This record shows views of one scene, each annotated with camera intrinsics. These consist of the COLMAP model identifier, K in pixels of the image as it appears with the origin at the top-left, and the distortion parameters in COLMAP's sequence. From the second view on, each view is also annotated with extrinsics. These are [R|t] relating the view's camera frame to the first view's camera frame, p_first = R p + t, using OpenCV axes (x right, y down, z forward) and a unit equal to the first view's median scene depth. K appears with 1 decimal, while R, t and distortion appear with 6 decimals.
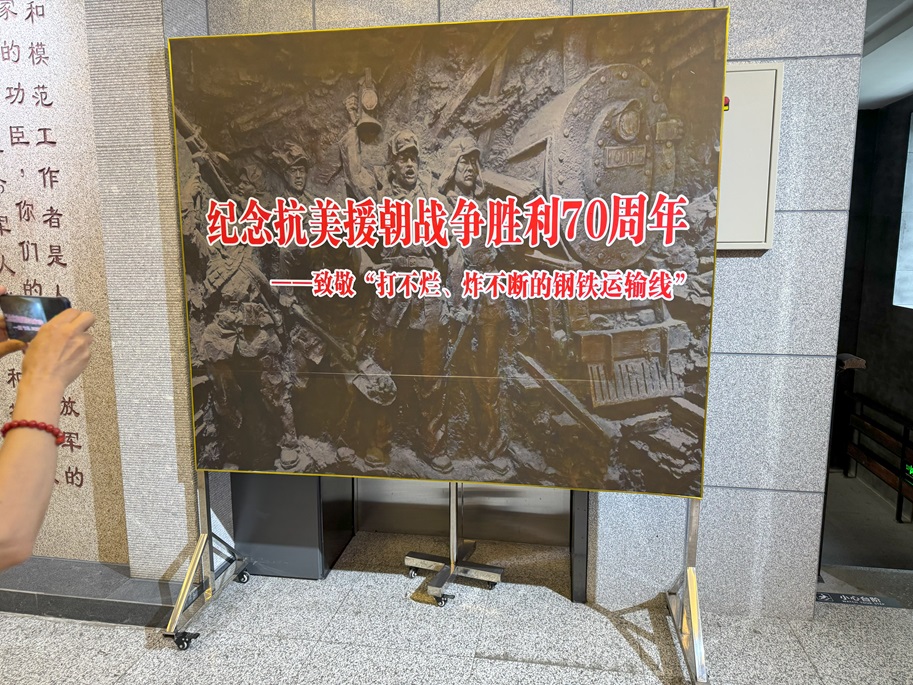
lens RADIAL K [[649.1, 0, 456.5], [0, 649.1, 342.5], [0, 0, 1]] dist [0.039269, -0.041124]
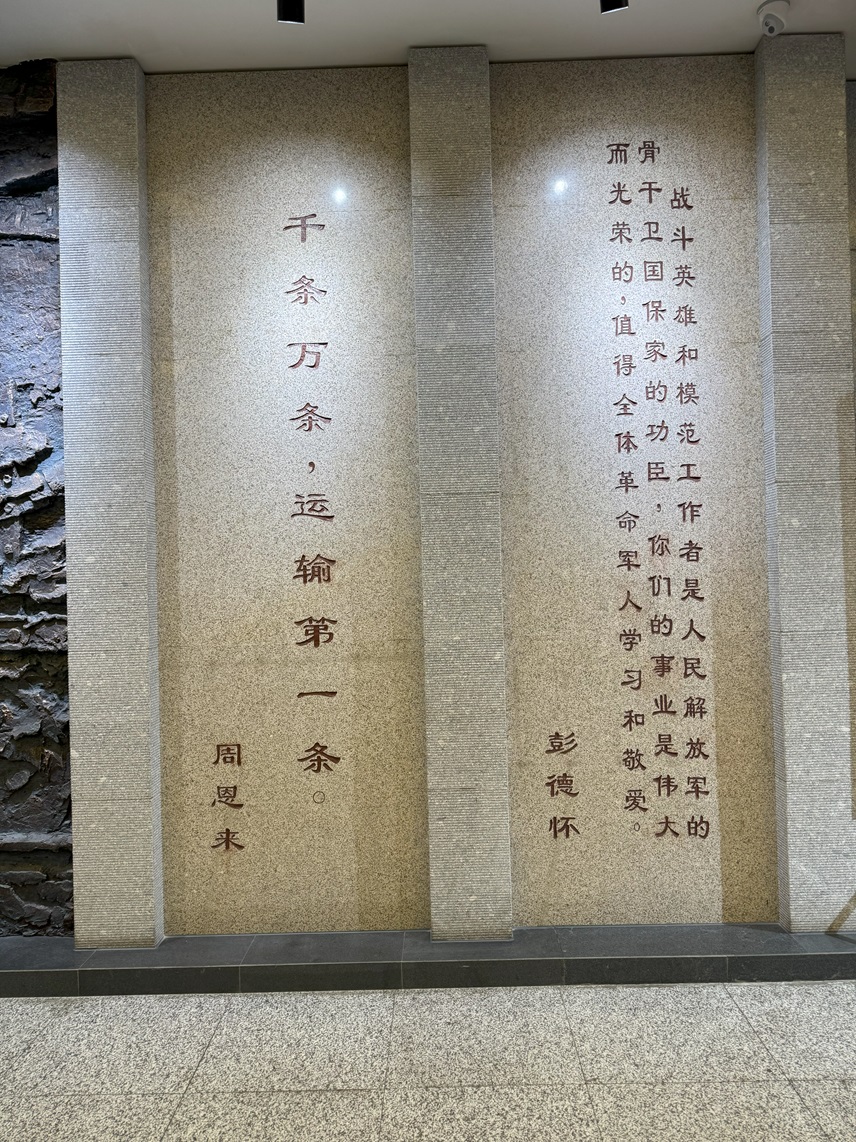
lens RADIAL K [[811.9, 0, 428.0], [0, 811.9, 571.0], [0, 0, 1]] dist [0.039269, -0.041124]
pose [[0.986632, -0.025970, 0.160883, -1.208791], [0.050852, 0.986989, -0.152536, 0.005501], [-0.154828, 0.158678, 0.975115, -0.130541]]
